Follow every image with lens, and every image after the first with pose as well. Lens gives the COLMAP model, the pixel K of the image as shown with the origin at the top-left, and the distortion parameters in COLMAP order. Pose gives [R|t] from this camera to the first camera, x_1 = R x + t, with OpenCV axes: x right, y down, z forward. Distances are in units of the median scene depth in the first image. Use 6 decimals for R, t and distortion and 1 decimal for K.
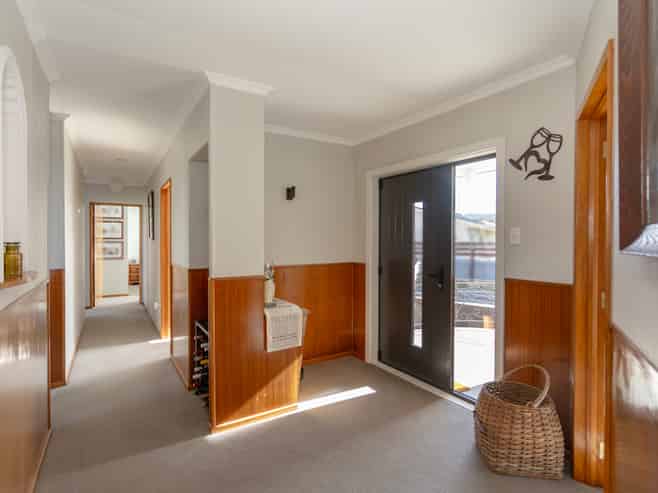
lens RADIAL K [[353.4, 0, 329.6], [0, 353.4, 242.7], [0, 0, 1]] dist [-0.001094, -0.000427]
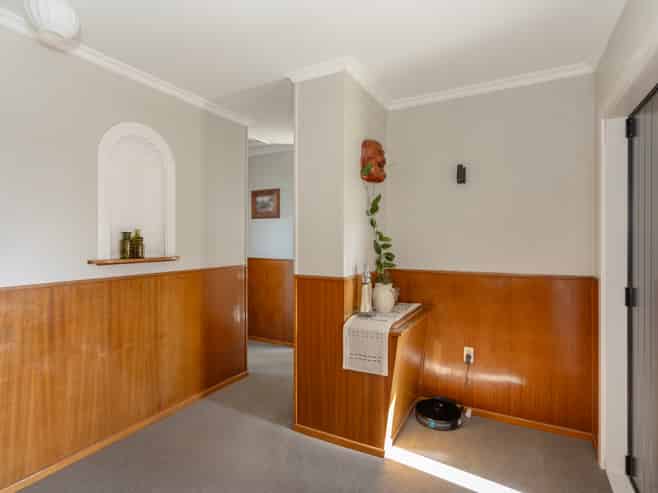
lens RADIAL K [[353.4, 0, 329.6], [0, 353.4, 242.7], [0, 0, 1]] dist [-0.001094, -0.000427]
pose [[0.489068, 0.010307, -0.872185, 0.598872], [-0.003198, 0.999945, 0.010023, -0.004167], [0.872240, -0.002113, 0.489074, 0.595107]]
